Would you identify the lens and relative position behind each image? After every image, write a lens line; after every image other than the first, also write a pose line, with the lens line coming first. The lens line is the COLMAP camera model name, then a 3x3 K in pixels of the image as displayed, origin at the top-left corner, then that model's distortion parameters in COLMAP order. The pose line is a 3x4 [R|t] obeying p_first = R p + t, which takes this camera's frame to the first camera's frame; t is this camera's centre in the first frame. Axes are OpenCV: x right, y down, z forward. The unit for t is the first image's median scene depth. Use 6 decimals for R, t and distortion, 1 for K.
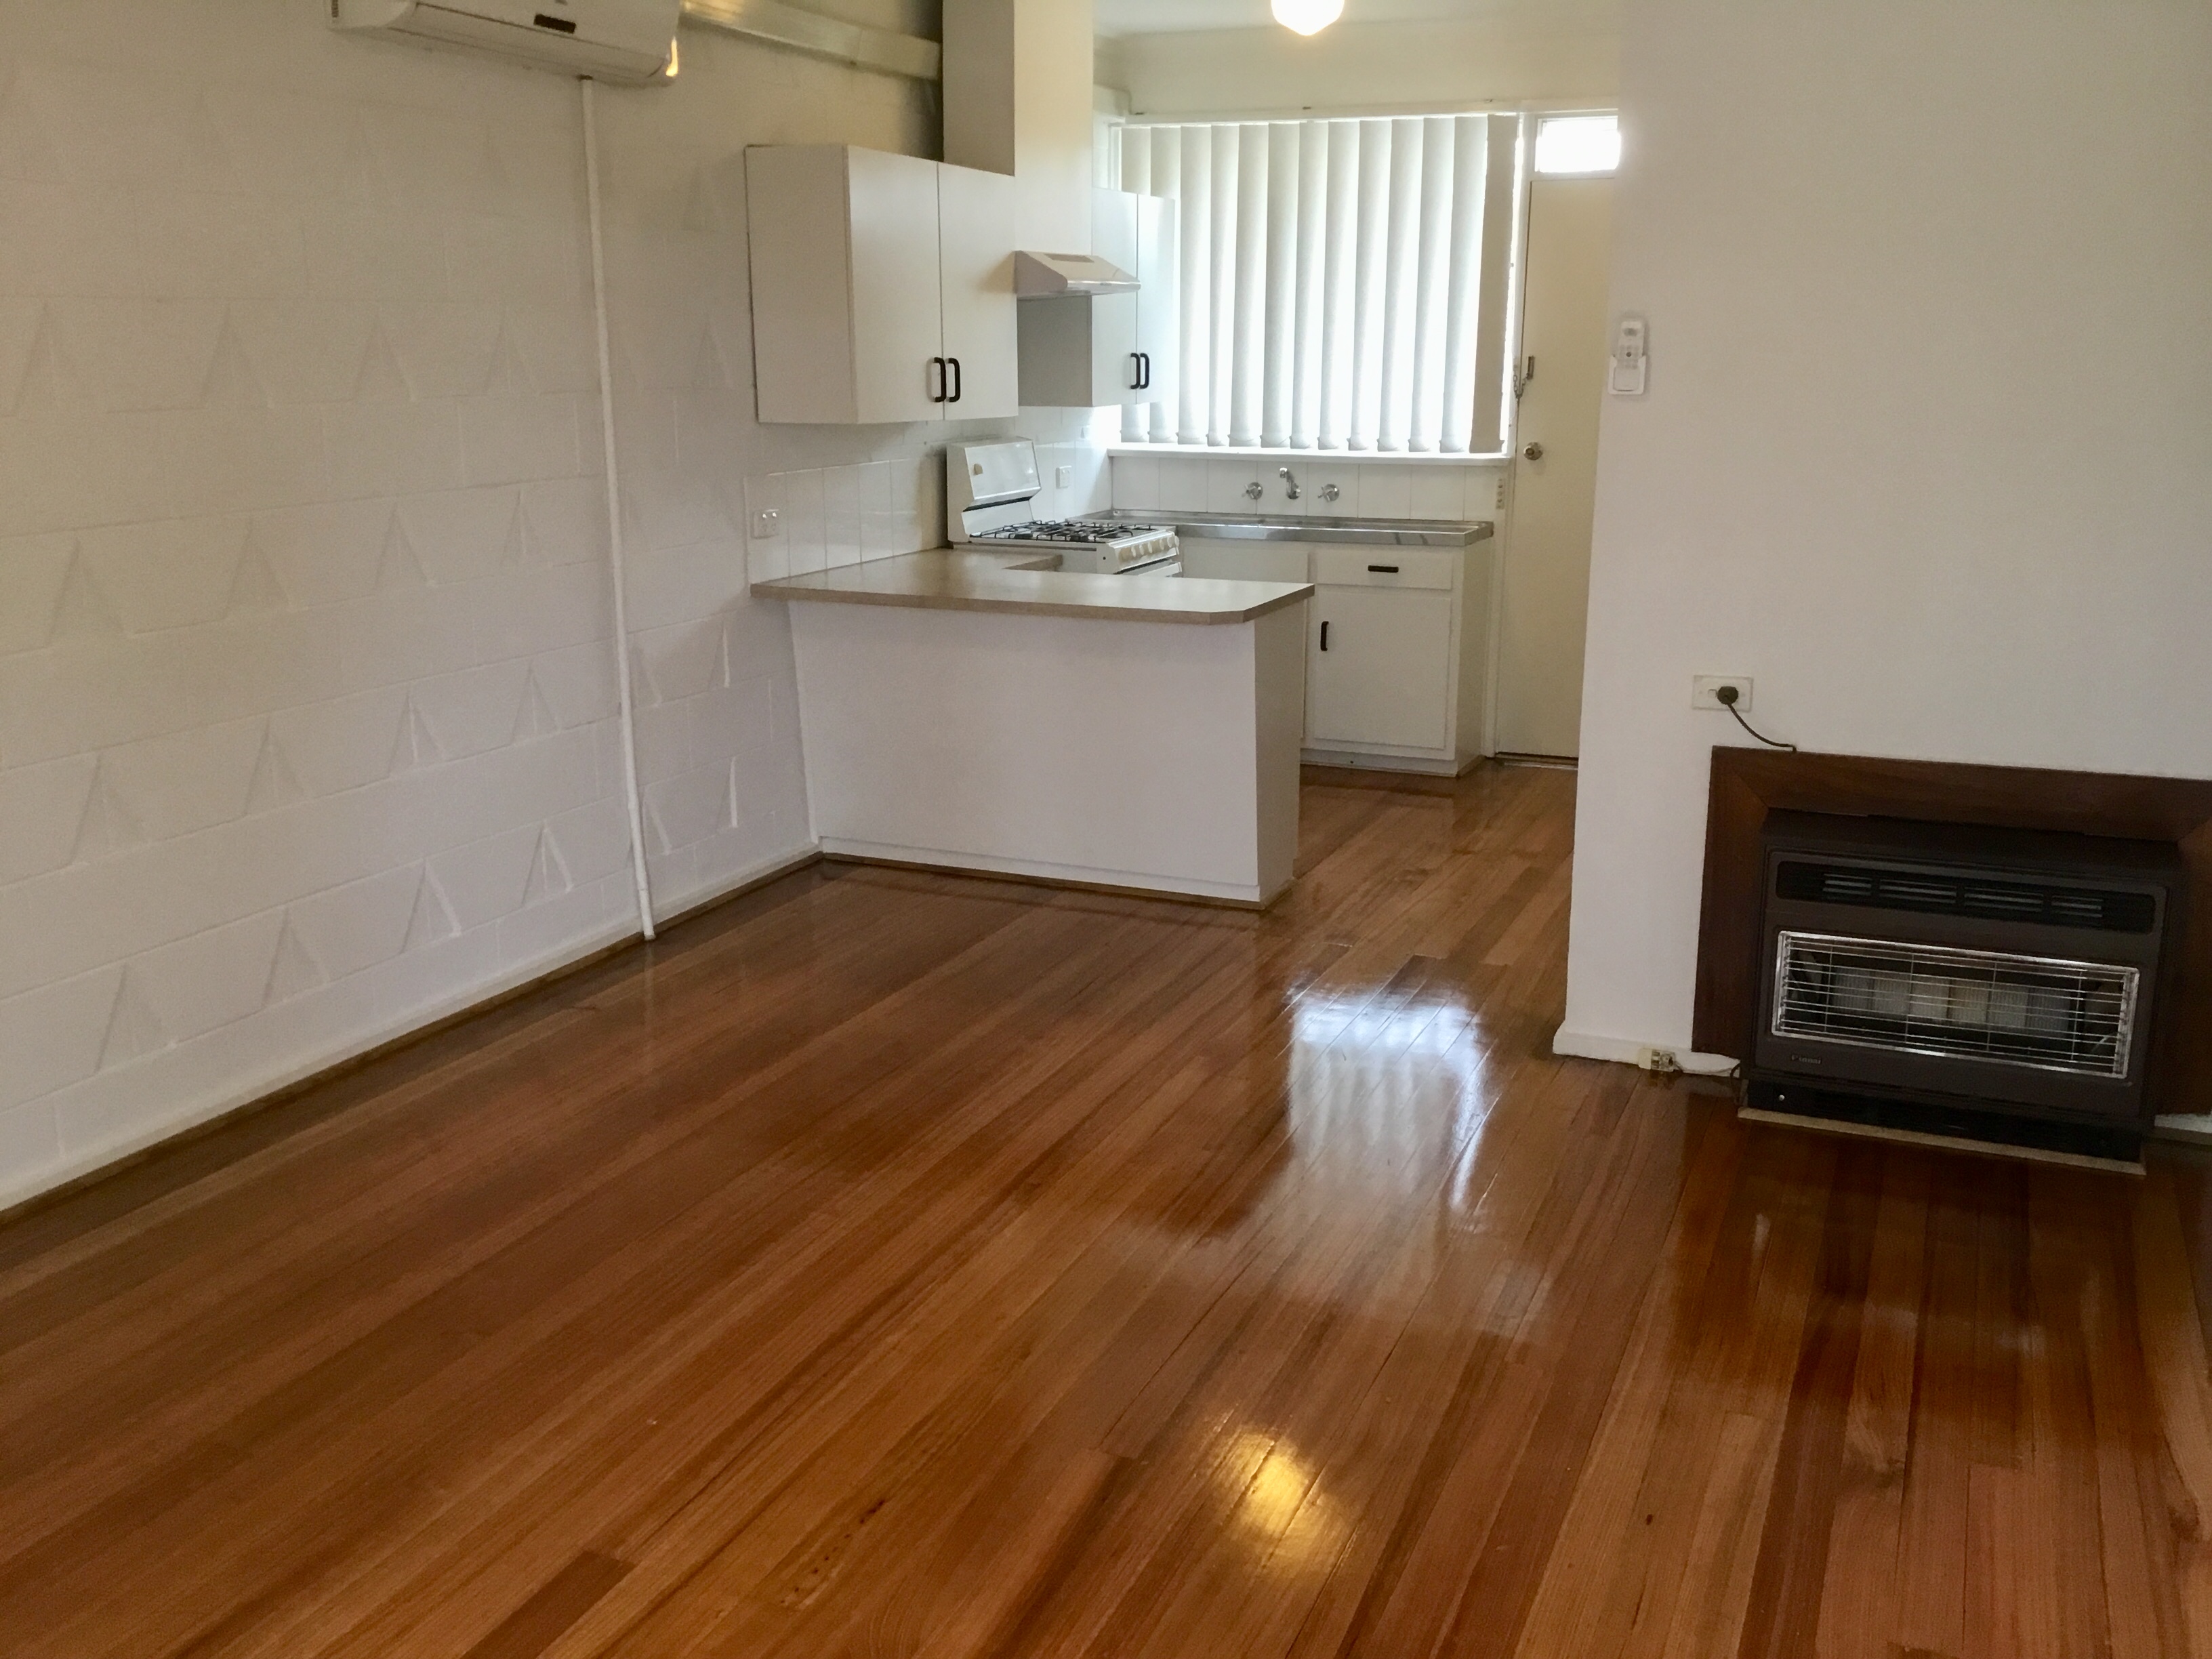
lens RADIAL K [[1963.4, 0, 1114.2], [0, 1963.4, 836.7], [0, 0, 1]] dist [0.004623, -0.034732]
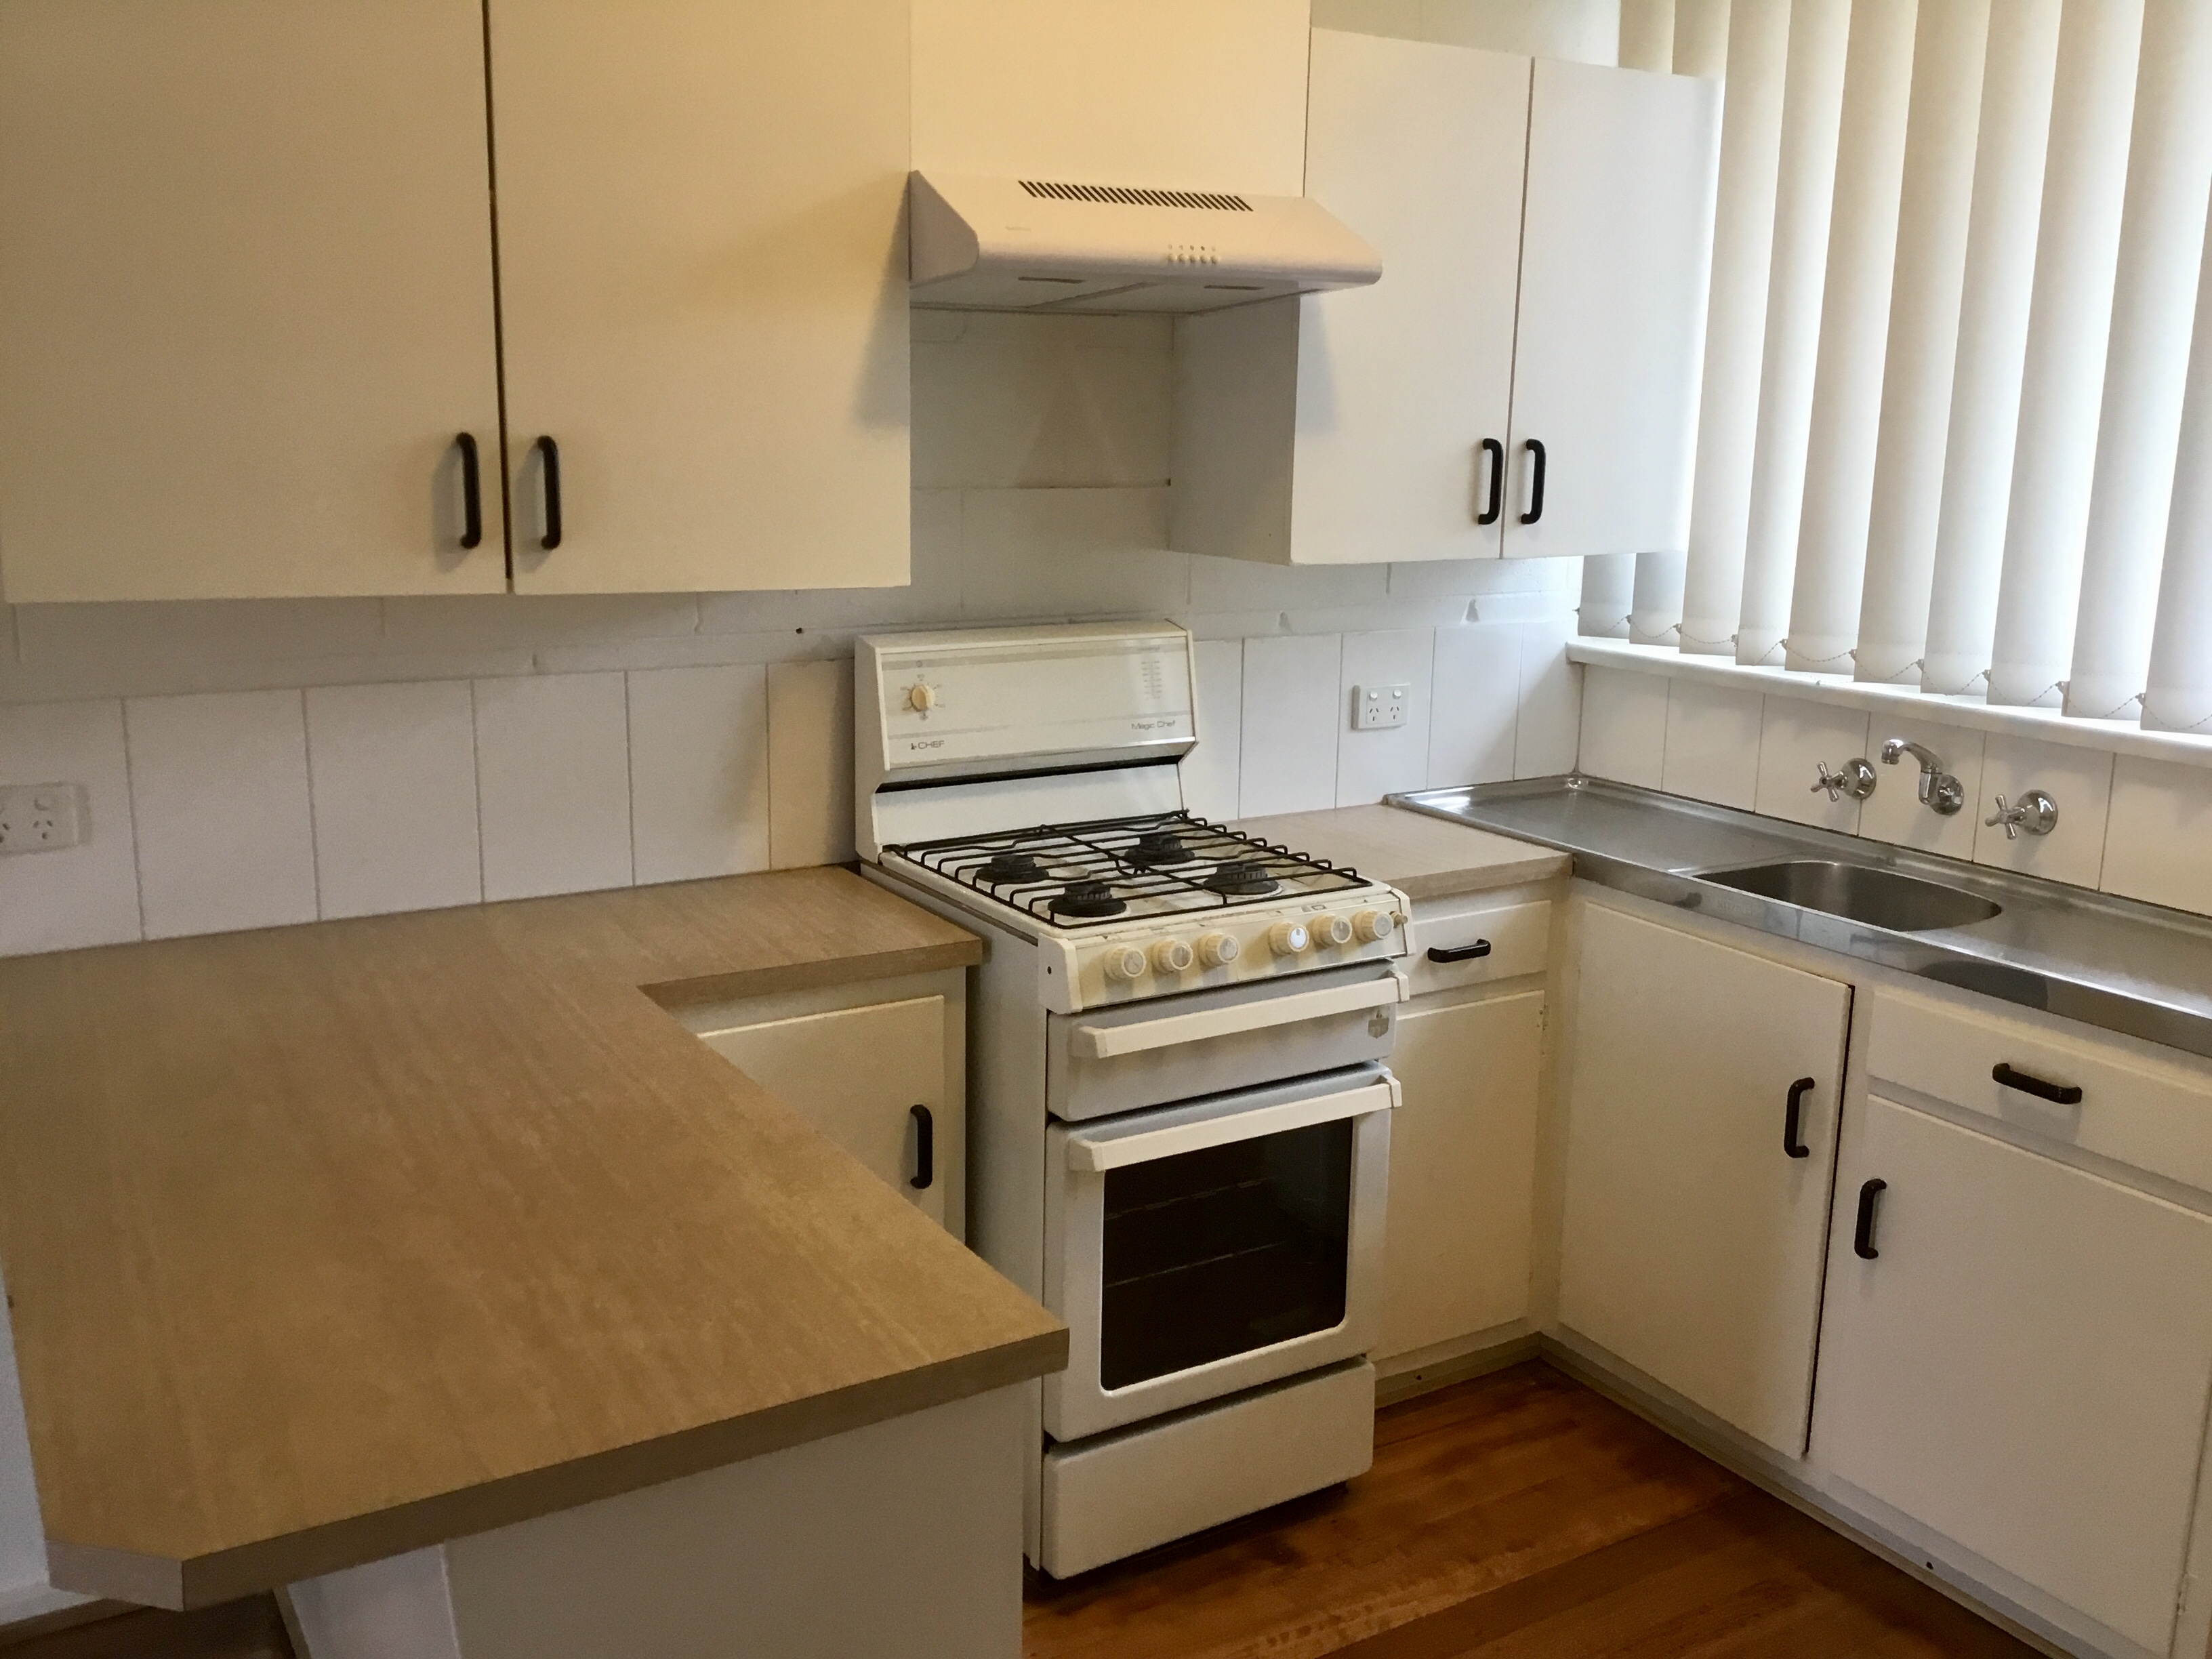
lens RADIAL K [[1963.4, 0, 1091.2], [0, 1963.4, 823.3], [0, 0, 1]] dist [0.004623, -0.034732]
pose [[0.812509, 0.130580, -0.568135, 0.178240], [-0.157565, 0.987507, 0.001629, -0.145480], [0.561251, 0.088195, 0.822933, 0.588274]]
